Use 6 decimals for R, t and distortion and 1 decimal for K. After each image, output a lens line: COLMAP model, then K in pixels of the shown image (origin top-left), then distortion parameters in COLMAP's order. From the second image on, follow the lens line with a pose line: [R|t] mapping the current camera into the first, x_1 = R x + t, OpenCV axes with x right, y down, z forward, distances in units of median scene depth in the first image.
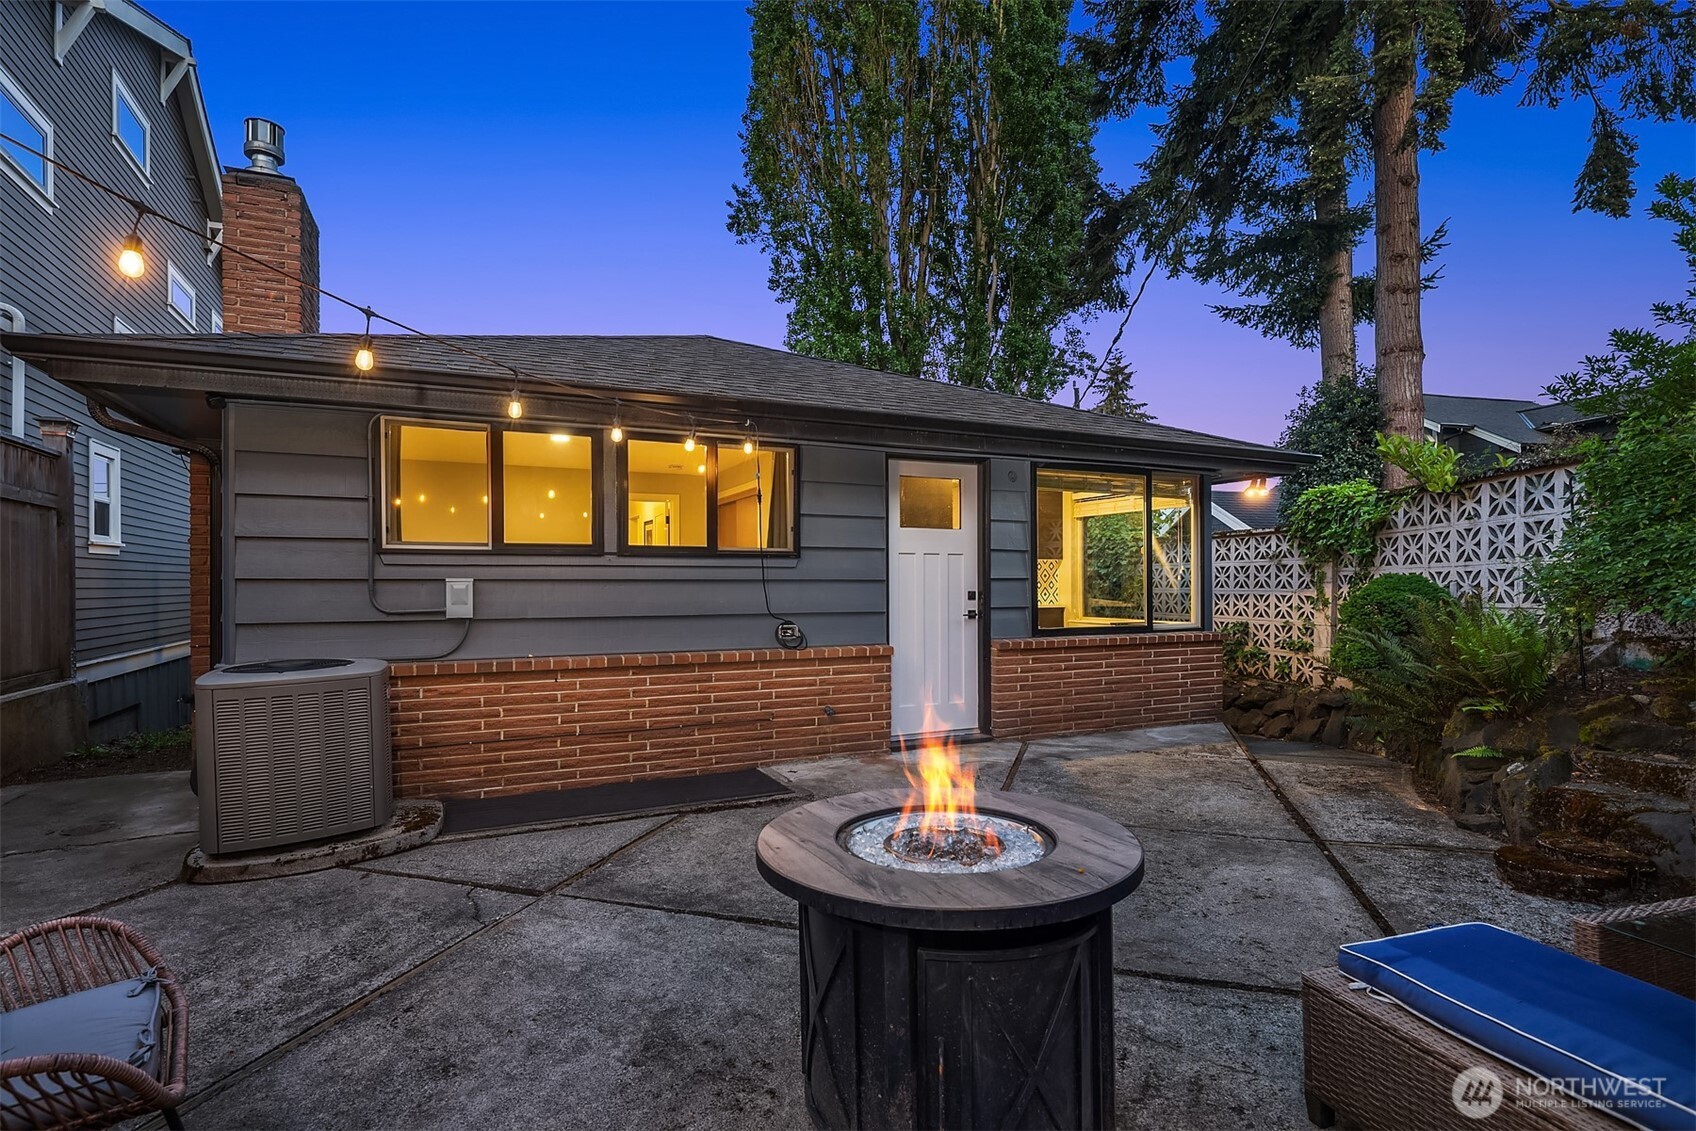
lens RADIAL K [[828.9, 0, 832.8], [0, 828.9, 576.1], [0, 0, 1]] dist [0.004116, -0.002907]
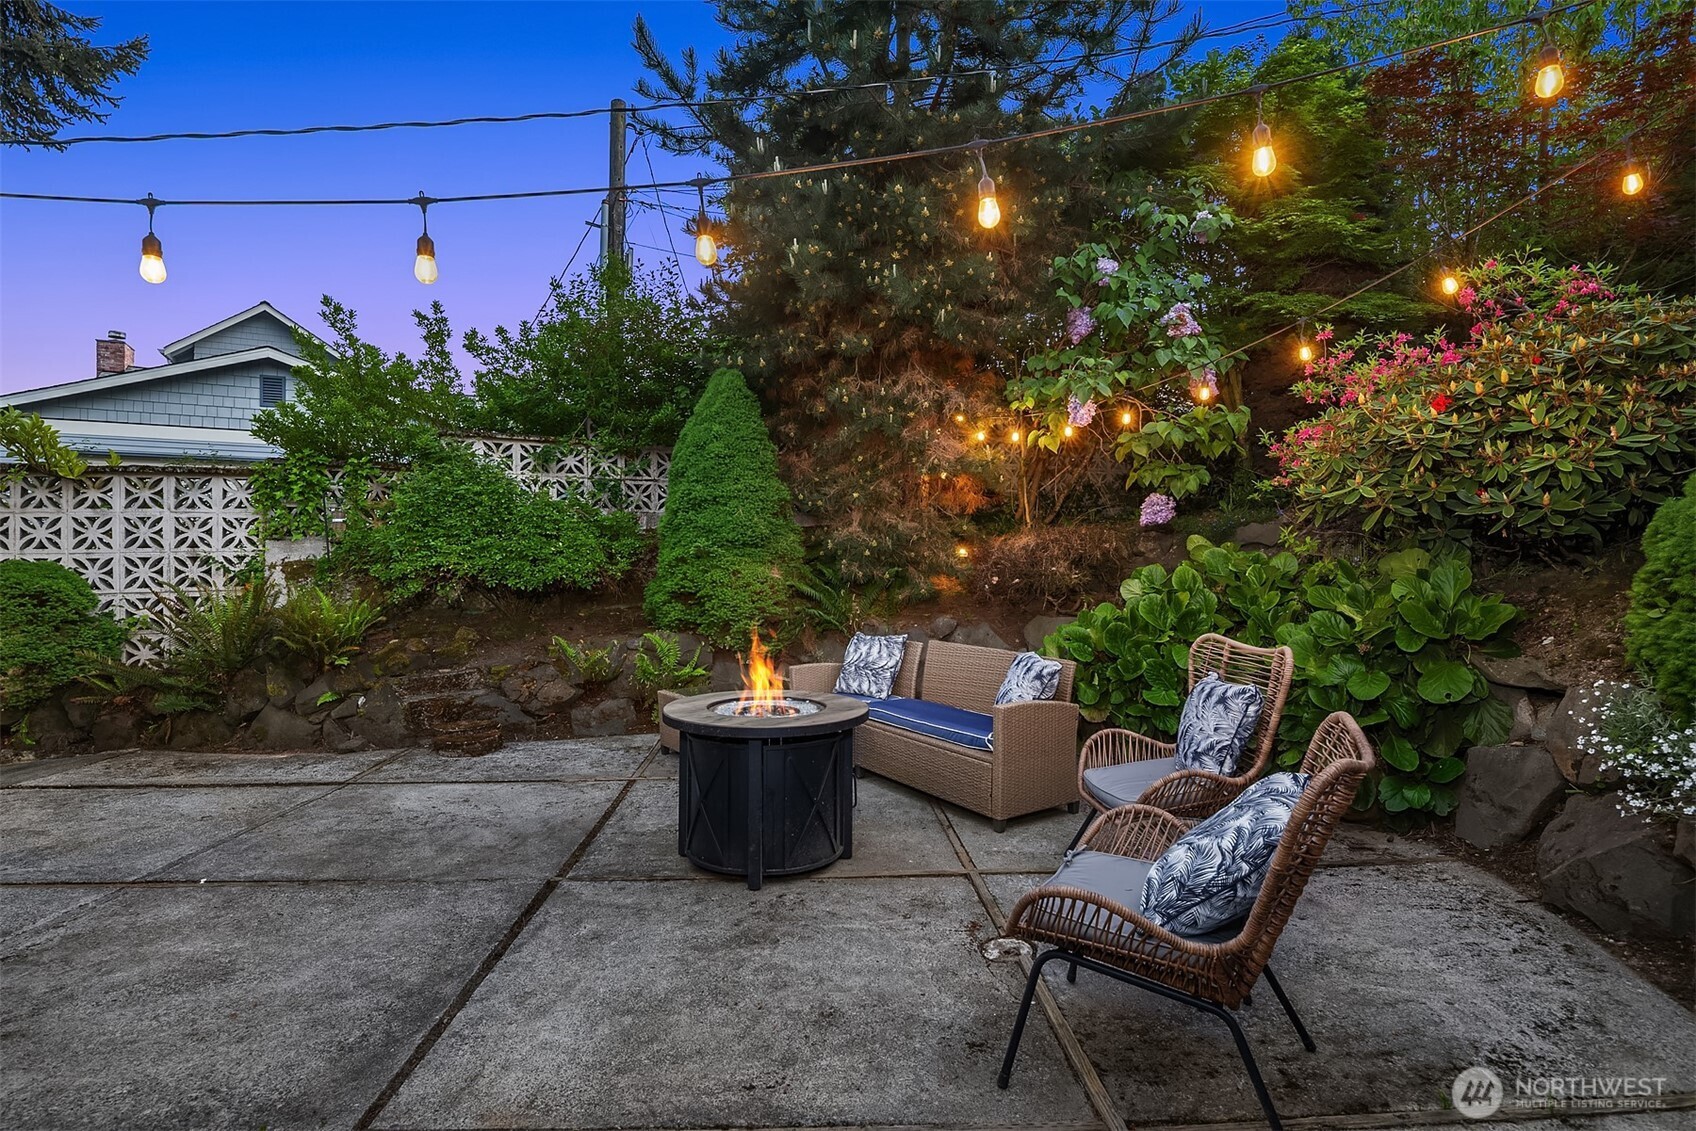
lens RADIAL K [[828.9, 0, 851.8], [0, 828.9, 566.7], [0, 0, 1]] dist [0.004116, -0.002907]
pose [[-0.362851, -0.000603, 0.931847, -0.852302], [-0.006193, 0.999979, -0.001764, 0.000416], [-0.931827, -0.006411, -0.362847, 0.778825]]
